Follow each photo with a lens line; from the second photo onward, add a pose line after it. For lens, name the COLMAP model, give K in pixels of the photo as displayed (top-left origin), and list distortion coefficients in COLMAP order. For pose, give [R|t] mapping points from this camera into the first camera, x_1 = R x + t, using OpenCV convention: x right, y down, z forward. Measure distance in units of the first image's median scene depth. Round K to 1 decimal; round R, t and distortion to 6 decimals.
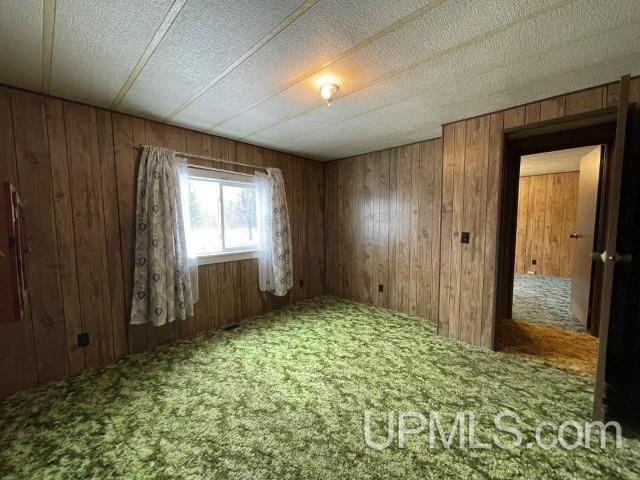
lens RADIAL K [[258.8, 0, 318.3], [0, 258.8, 241.4], [0, 0, 1]] dist [0.002305, 0.000920]
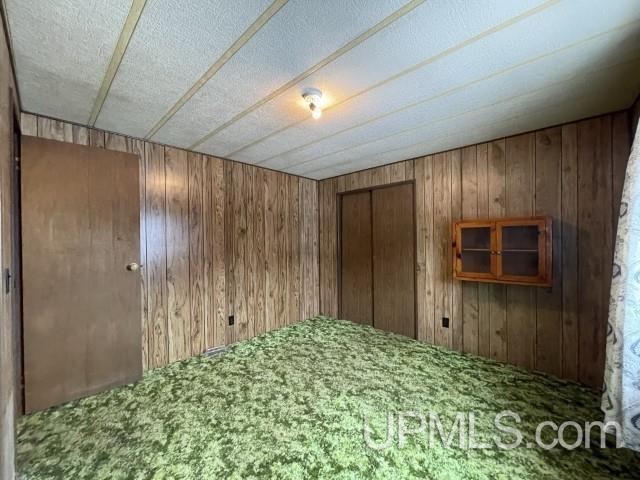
lens RADIAL K [[258.9, 0, 318.1], [0, 258.9, 242.3], [0, 0, 1]] dist [-0.002072, -0.000337]
pose [[-0.999778, 0.019925, 0.006903, 0.020464], [0.020424, 0.996419, 0.082054, -0.108651], [-0.005243, 0.082177, -0.996604, 1.485949]]
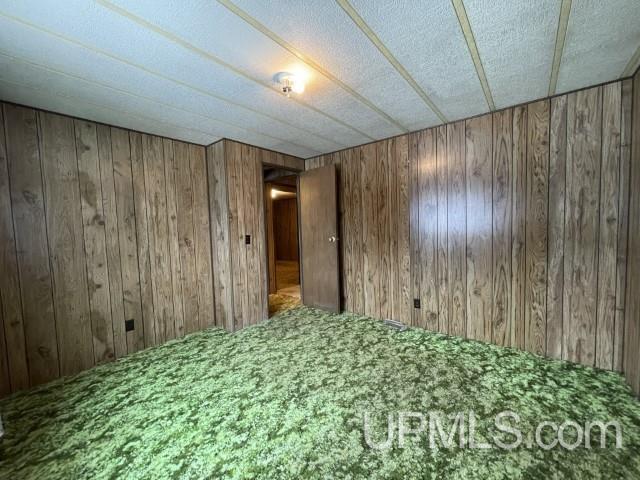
lens RADIAL K [[258.8, 0, 318.3], [0, 258.8, 241.4], [0, 0, 1]] dist [0.002305, 0.000920]
pose [[-0.058514, -0.052069, 0.996928, -0.693282], [0.109048, 0.992330, 0.058229, -0.041852], [-0.992313, 0.112120, -0.052388, 0.756637]]
